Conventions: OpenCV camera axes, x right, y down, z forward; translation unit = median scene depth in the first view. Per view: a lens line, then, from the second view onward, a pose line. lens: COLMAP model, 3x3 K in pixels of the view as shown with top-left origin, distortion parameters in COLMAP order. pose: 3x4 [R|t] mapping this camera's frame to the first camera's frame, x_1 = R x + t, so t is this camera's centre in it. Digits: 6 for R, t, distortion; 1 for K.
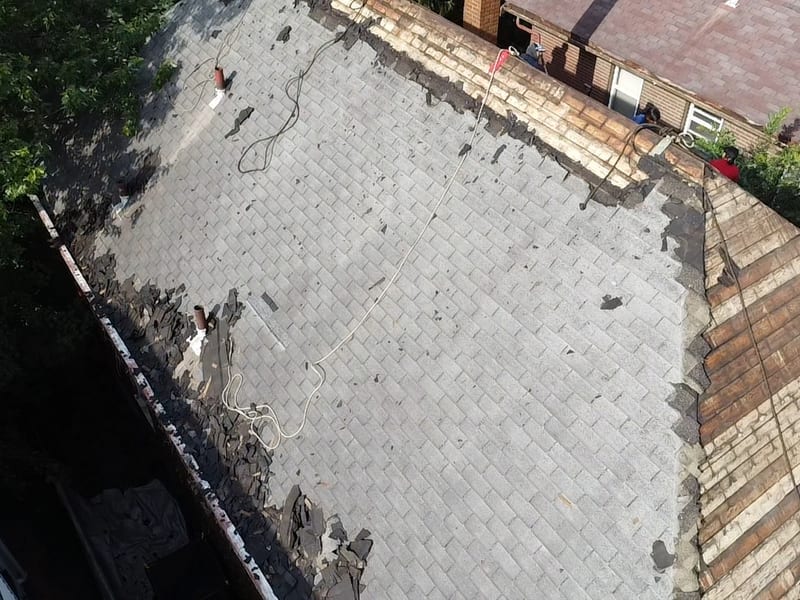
lens RADIAL K [[748.3, 0, 398.4], [0, 748.3, 285.3], [0, 0, 1]] dist [-0.024196, -0.018470]
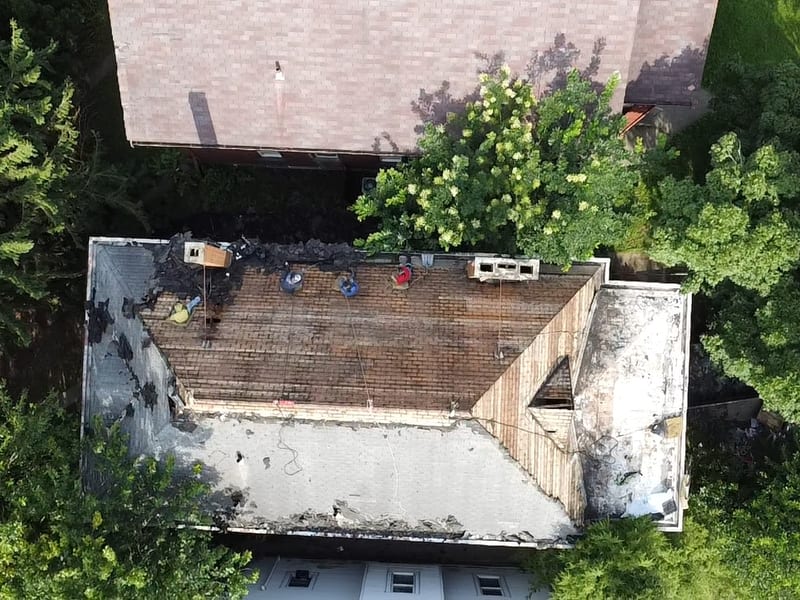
lens RADIAL K [[819.9, 0, 399.5], [0, 819.9, 244.1], [0, 0, 1]] dist [-0.014747, -0.028101]
pose [[0.621051, -0.783488, 0.021017, 0.594713], [0.533005, 0.441855, 0.721574, -2.546583], [-0.574631, -0.436932, 0.692018, -0.713074]]
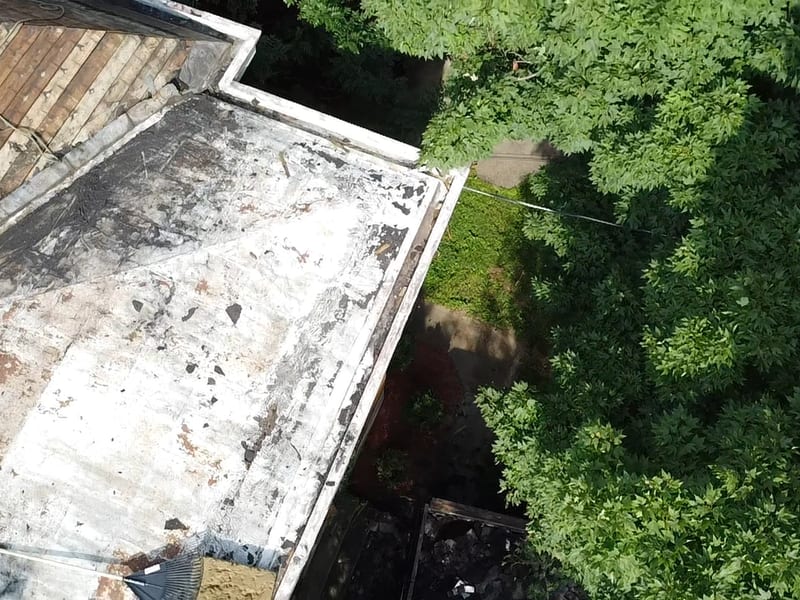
lens RADIAL K [[808.3, 0, 382.6], [0, 808.3, 235.6], [0, 0, 1]] dist [-0.019581, -0.027757]
pose [[0.843254, -0.488163, 0.224986, 0.899952], [0.350205, 0.816496, 0.459011, 0.108705], [-0.407772, -0.308271, 0.859471, -0.039302]]
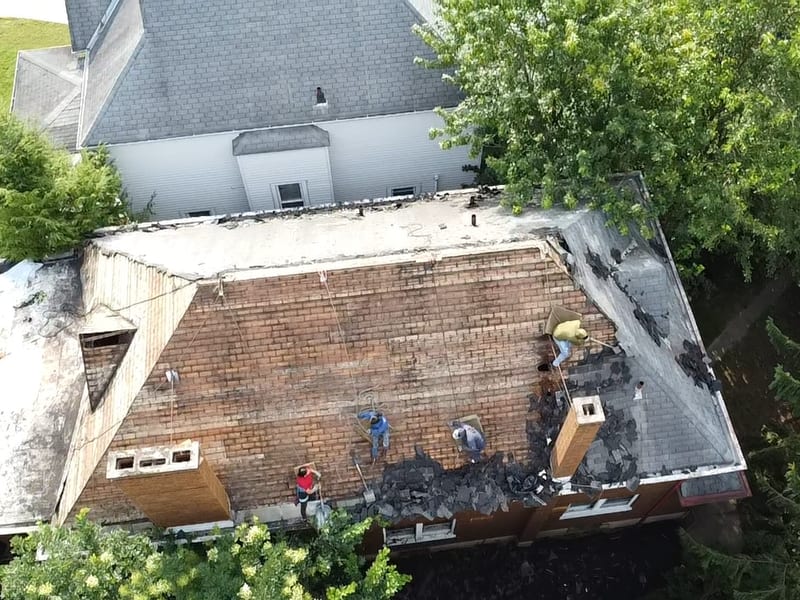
lens RADIAL K [[833.4, 0, 403.3], [0, 833.4, 288.1], [0, 0, 1]] dist [-0.012373, -0.058371]
pose [[-0.485702, 0.743673, -0.459396, 1.141385], [-0.571776, 0.127234, 0.810484, -2.322594], [0.661185, 0.656325, 0.363417, 0.383878]]
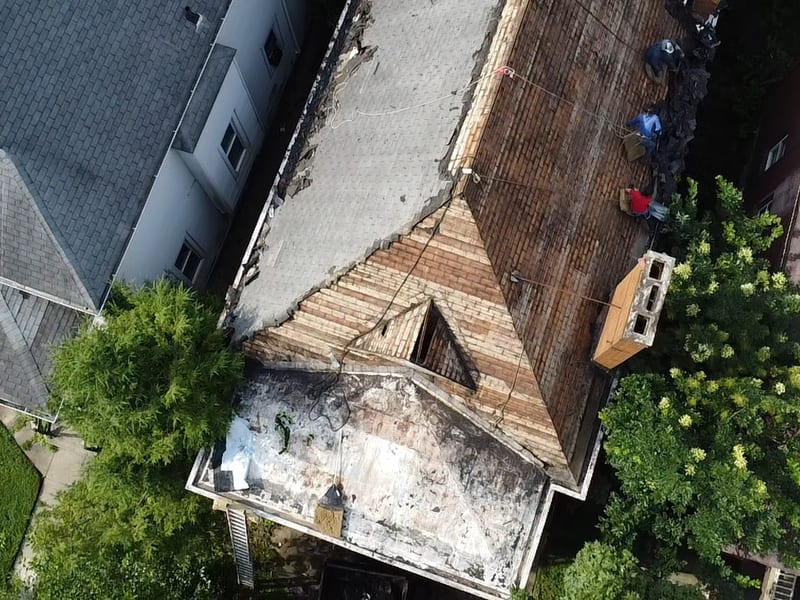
lens RADIAL K [[822.4, 0, 434.3], [0, 822.4, 297.1], [0, 0, 1]] dist [-0.012549, -0.019666]
pose [[0.586425, 0.787638, -0.189029, 0.884315], [-0.533441, 0.551151, 0.641618, -1.235968], [0.609546, -0.275425, 0.743367, -0.743033]]
